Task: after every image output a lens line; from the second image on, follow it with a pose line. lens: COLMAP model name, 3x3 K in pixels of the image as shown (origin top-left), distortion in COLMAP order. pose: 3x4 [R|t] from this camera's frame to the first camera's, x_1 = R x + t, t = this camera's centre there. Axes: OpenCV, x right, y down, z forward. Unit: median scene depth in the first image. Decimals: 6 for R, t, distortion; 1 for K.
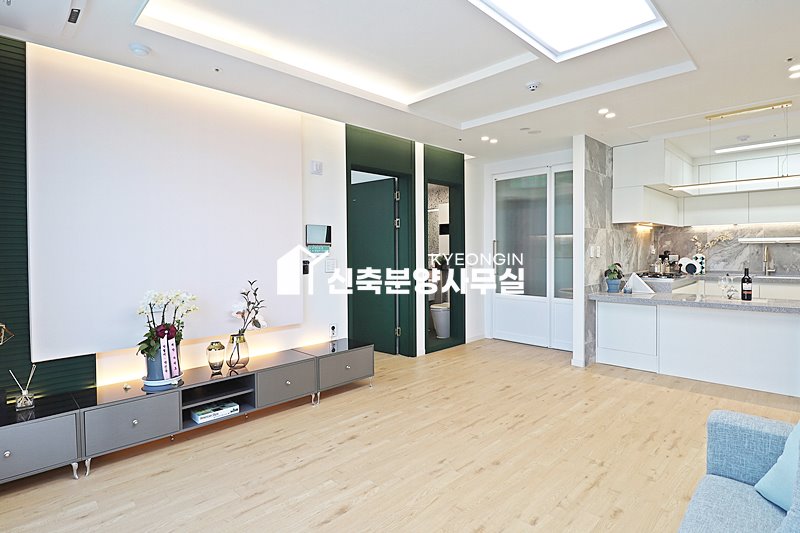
lens RADIAL K [[420.2, 0, 411.3], [0, 420.2, 254.0], [0, 0, 1]] dist [0.001437, 0.000171]
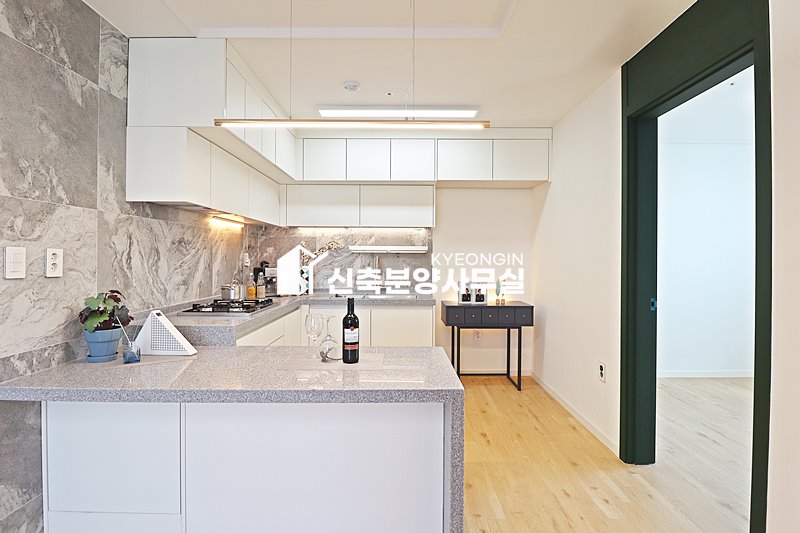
lens RADIAL K [[393.8, 0, 400.5], [0, 393.8, 259.0], [0, 0, 1]] dist [-0.002849, -0.000407]
pose [[0.719861, 0.011301, 0.694026, 0.468275], [-0.004762, 0.999924, -0.011342, -0.007277], [-0.694102, 0.004860, 0.719861, 0.566204]]
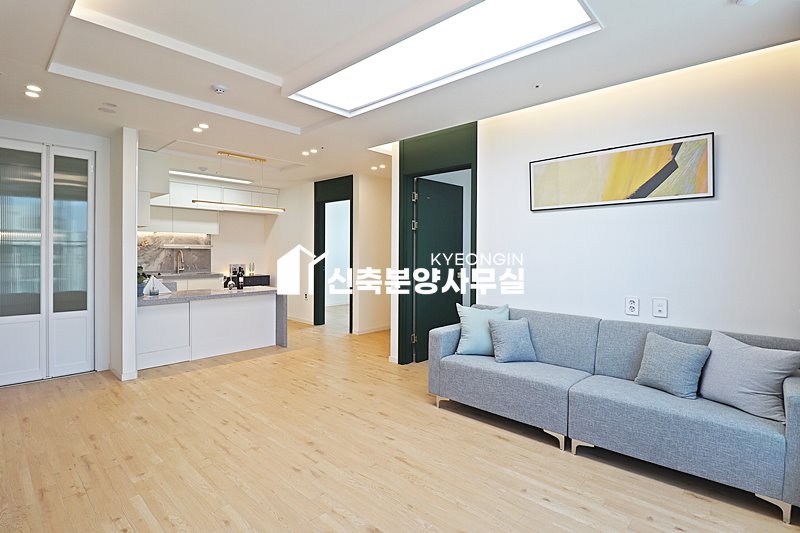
lens RADIAL K [[391.6, 0, 396.2], [0, 391.6, 252.5], [0, 0, 1]] dist [-0.000739, -0.011894]
pose [[-0.019036, 0.006513, 0.999798, -0.490513], [0.004810, 0.999968, -0.006423, -0.002565], [-0.999807, 0.004686, -0.019067, 0.455143]]
